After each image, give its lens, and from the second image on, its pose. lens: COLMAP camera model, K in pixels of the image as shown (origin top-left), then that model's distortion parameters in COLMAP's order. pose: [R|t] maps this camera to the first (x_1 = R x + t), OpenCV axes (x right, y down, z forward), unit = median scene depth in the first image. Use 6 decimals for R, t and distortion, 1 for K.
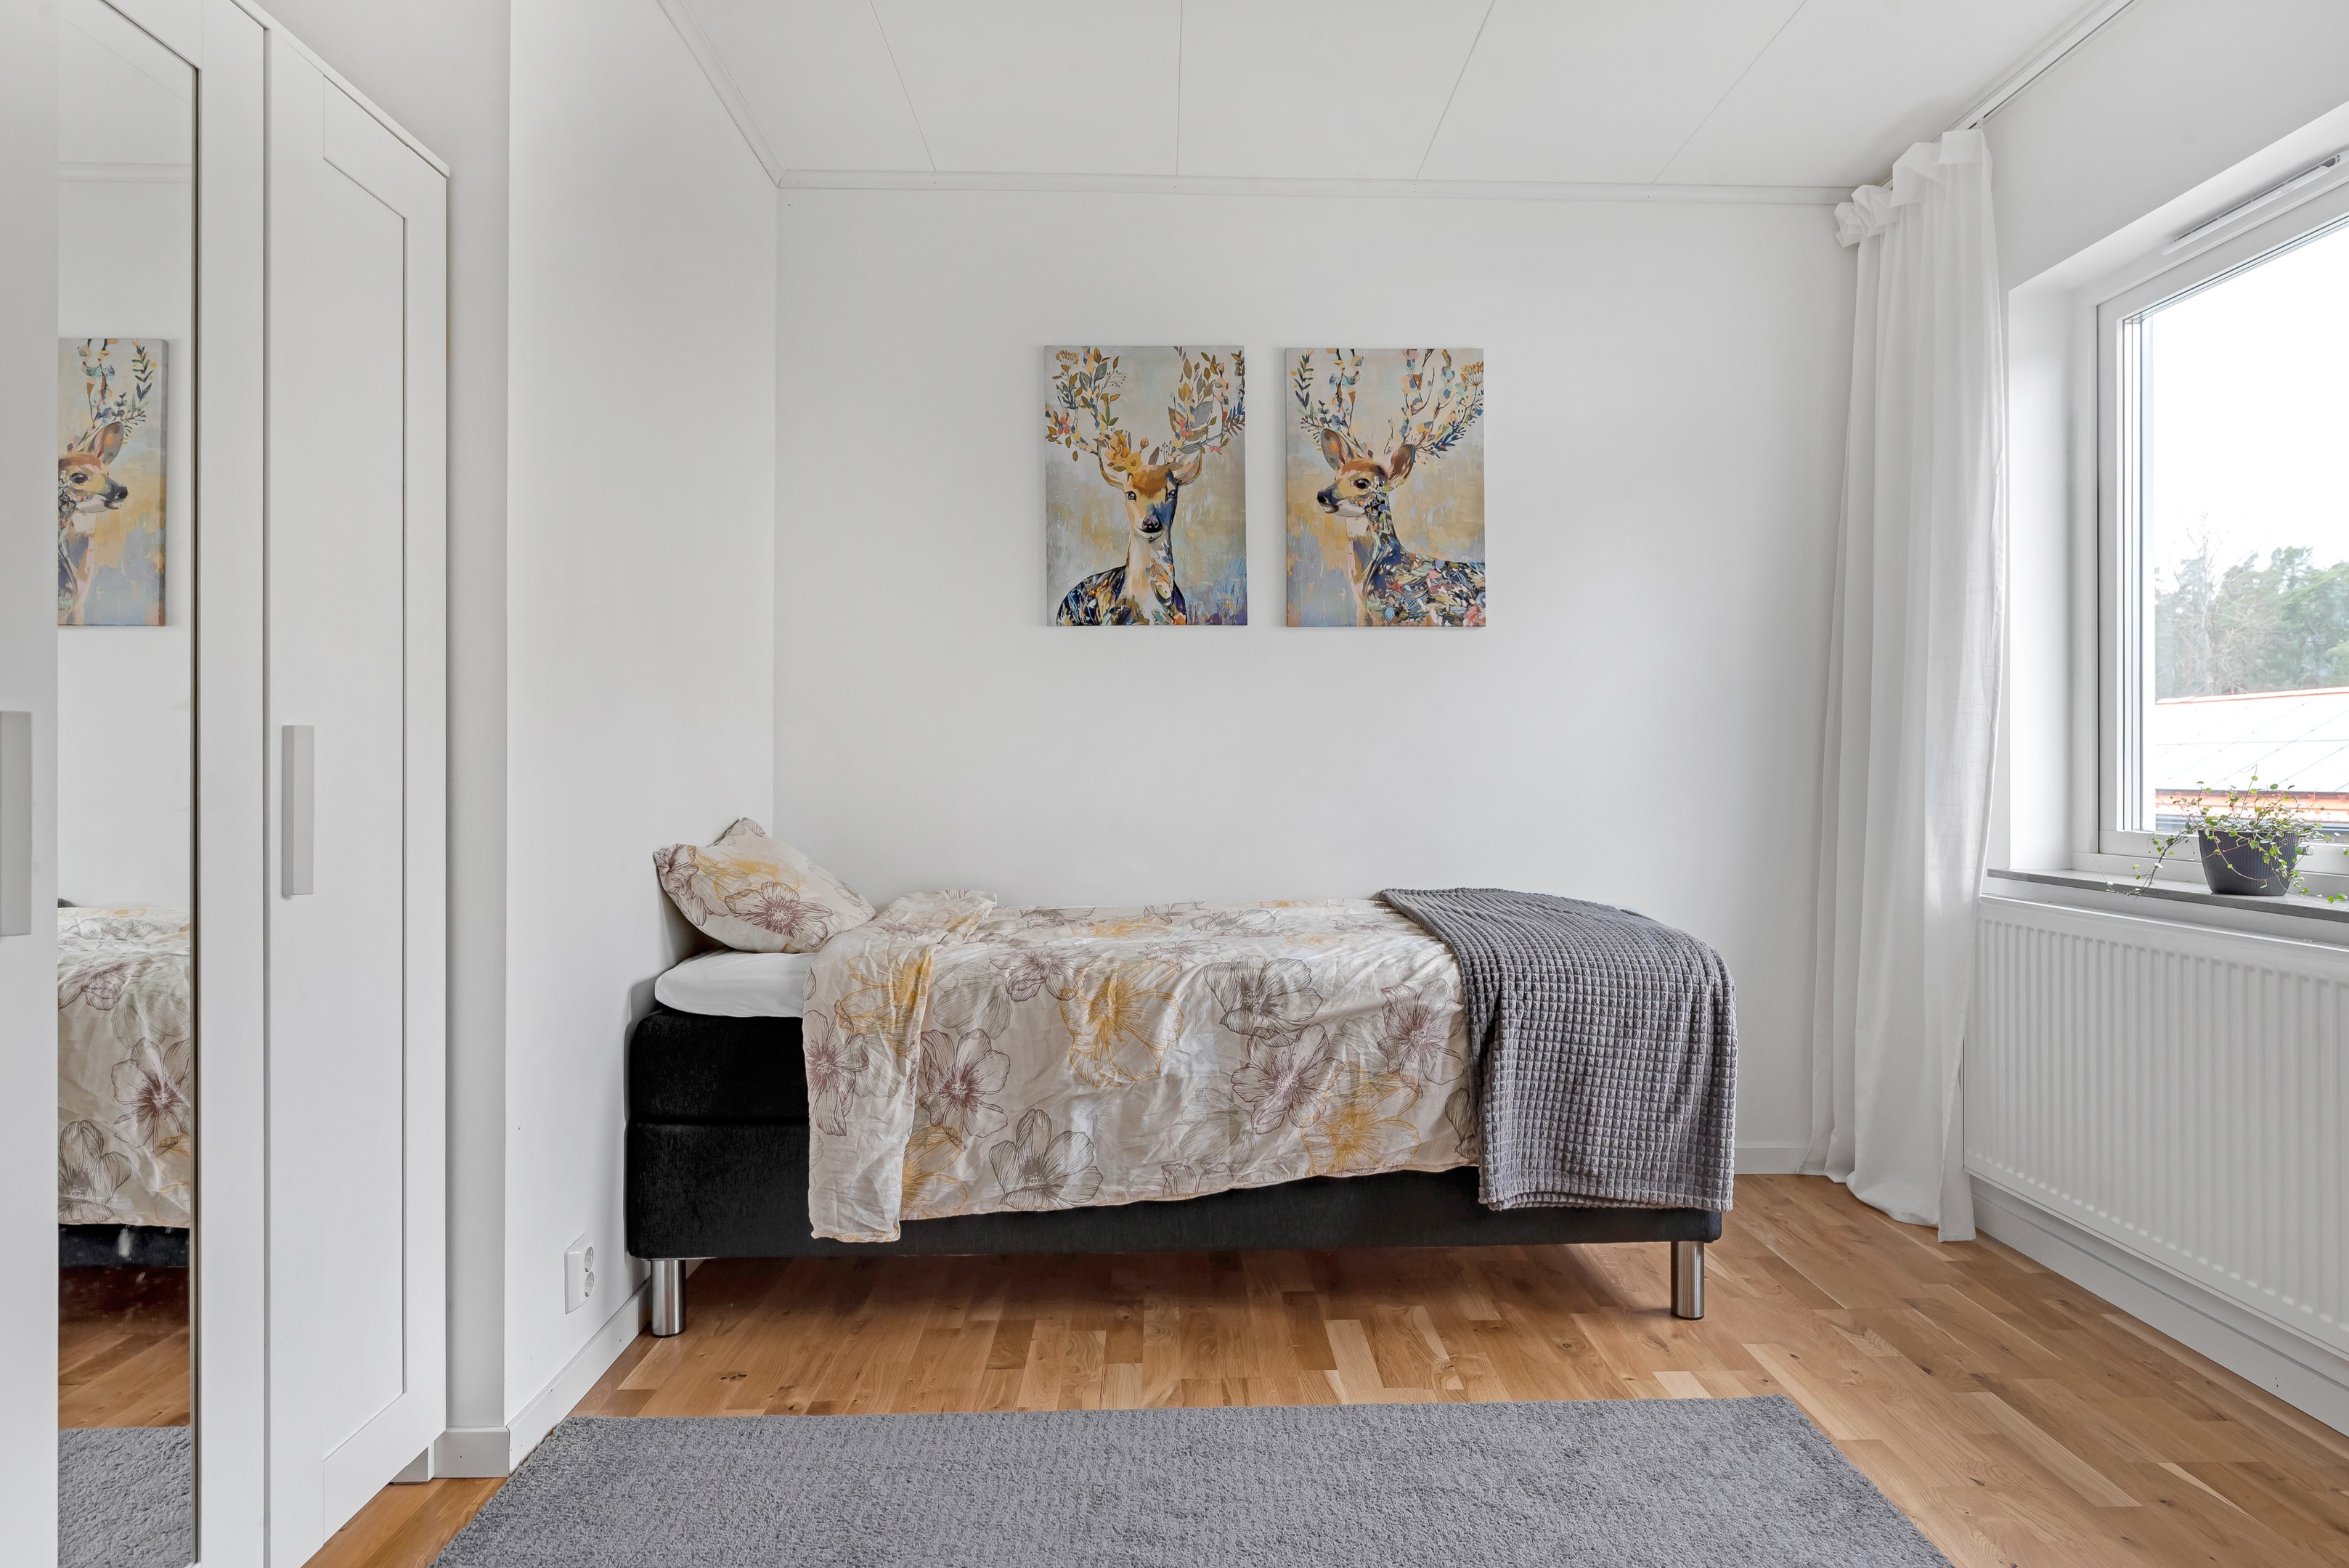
lens RADIAL K [[1328.4, 0, 1177.5], [0, 1328.4, 769.9], [0, 0, 1]] dist [0.005572, 0.000269]
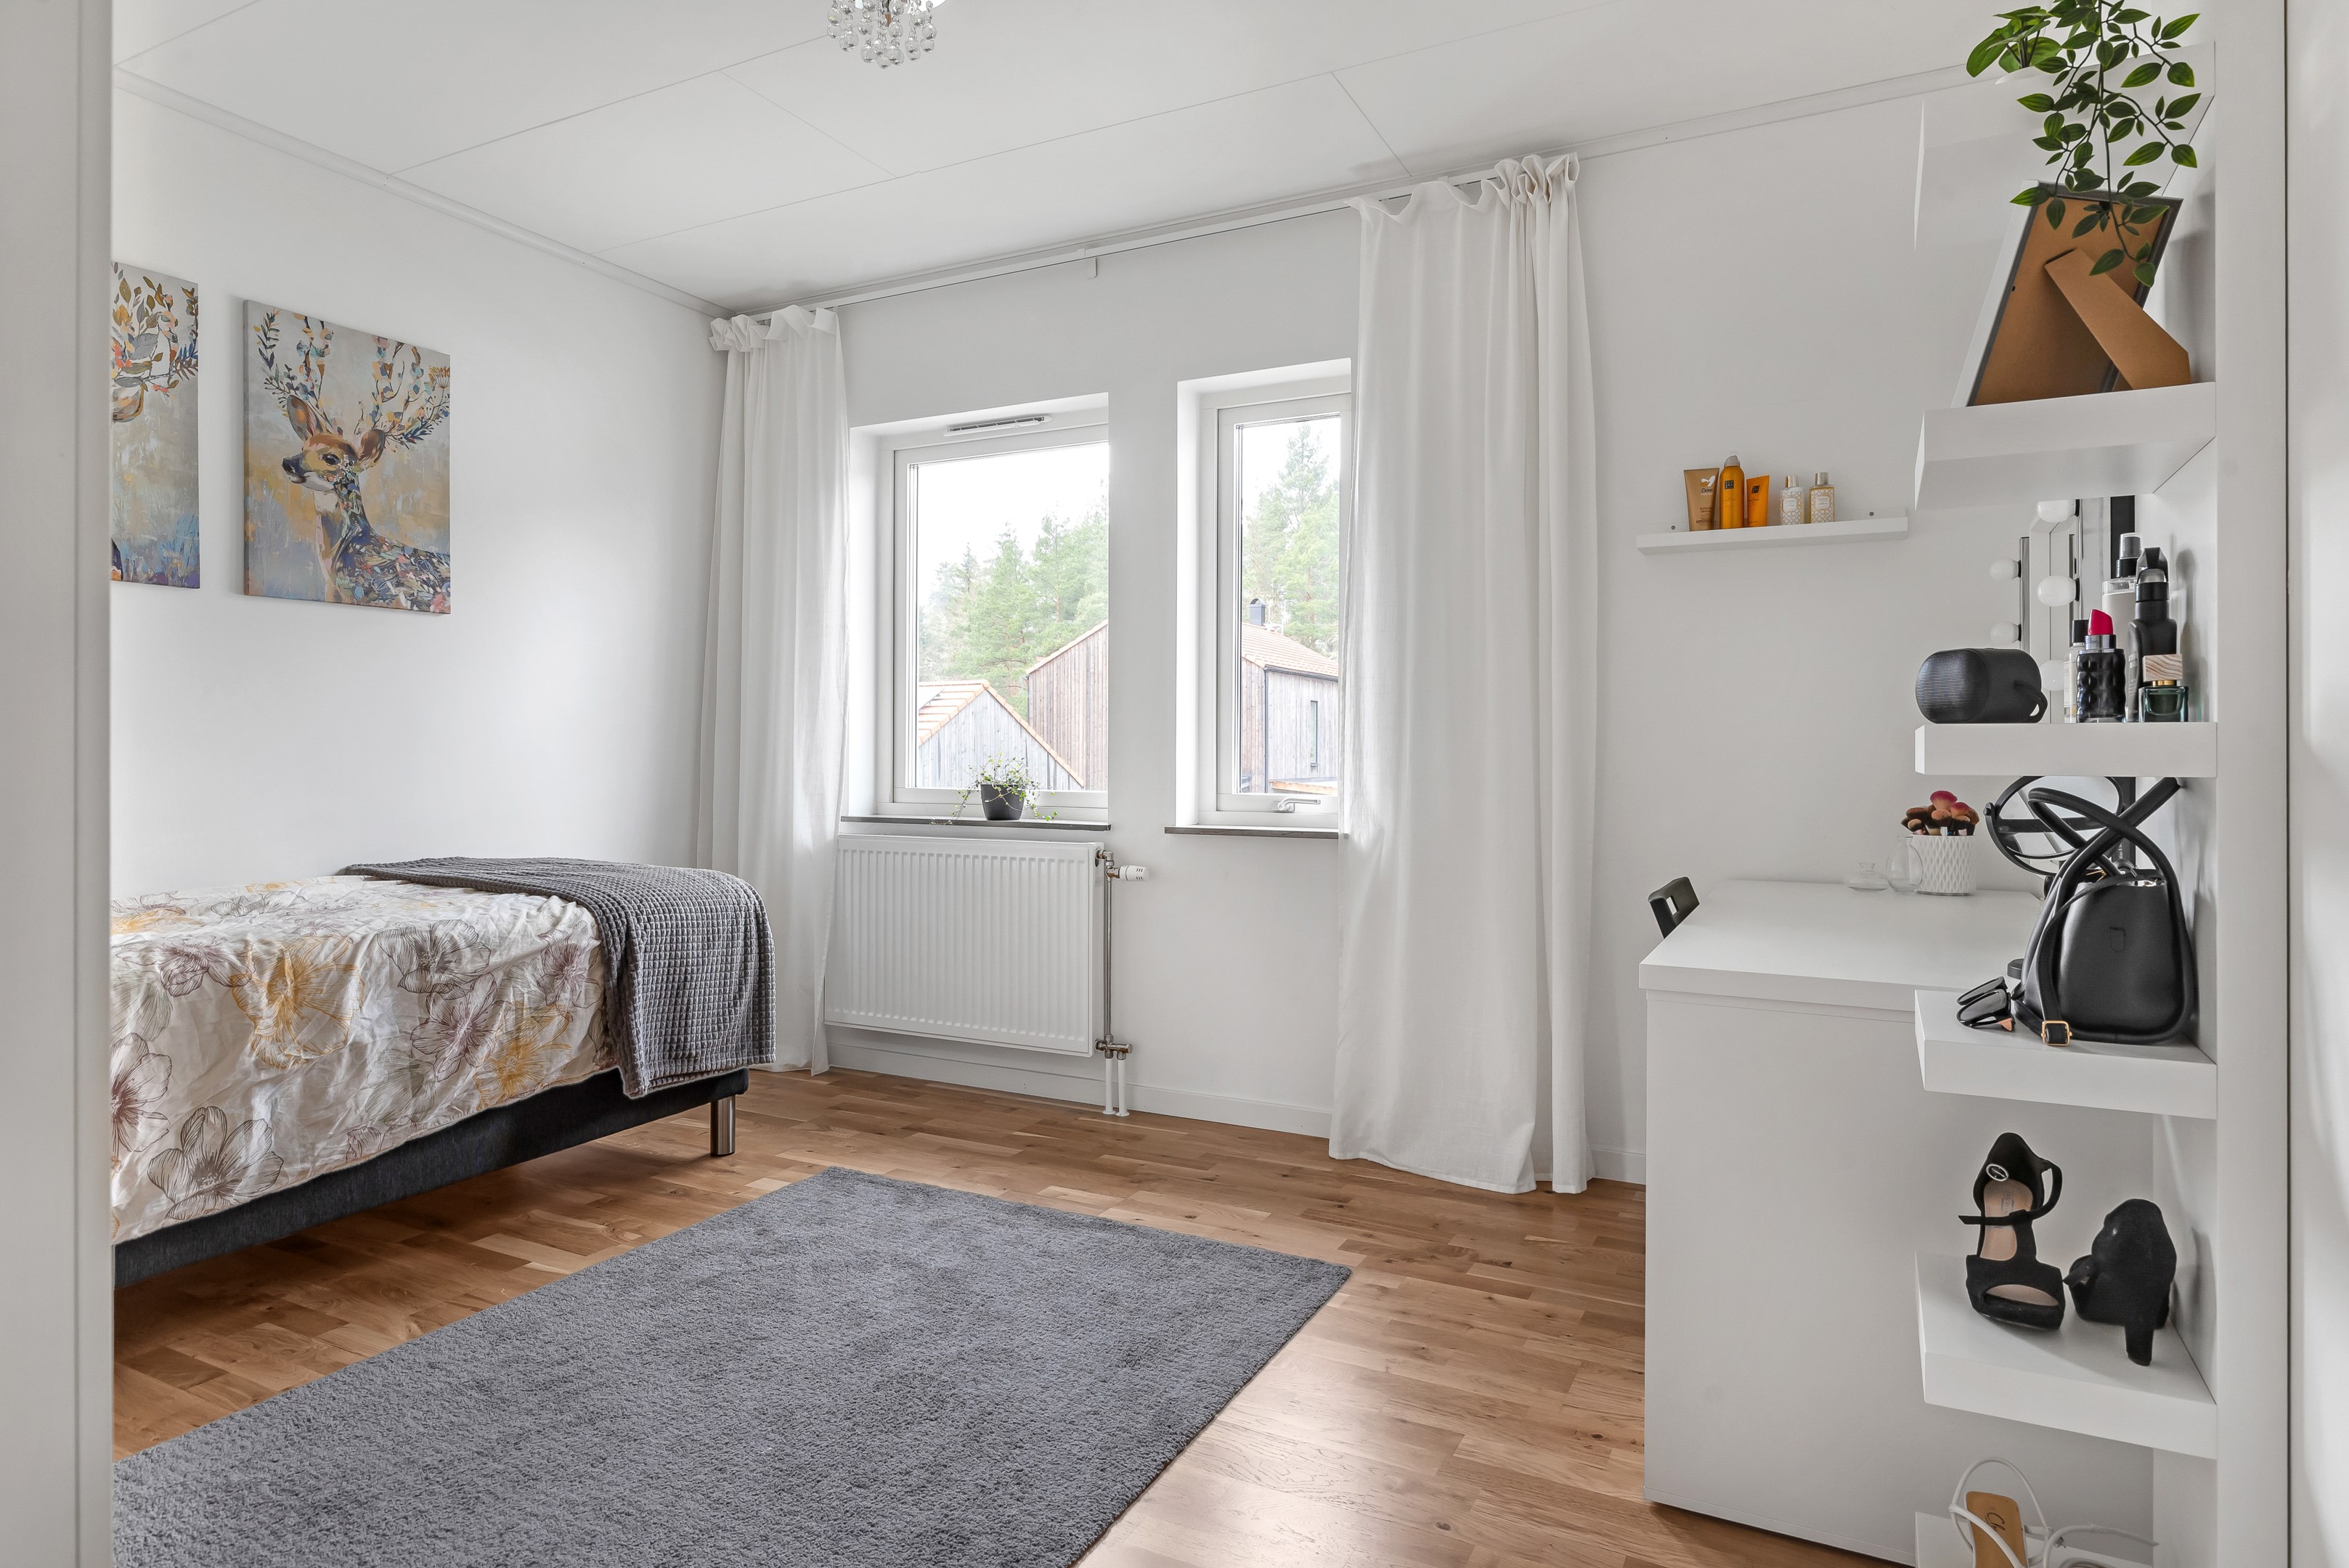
lens RADIAL K [[1328.4, 0, 1176.9], [0, 1328.4, 762.3], [0, 0, 1]] dist [0.005572, 0.000269]
pose [[0.488235, -0.005936, 0.872692, -0.587591], [-0.001998, 0.999967, 0.007919, 0.003186], [-0.872710, -0.005610, 0.488207, -0.055516]]
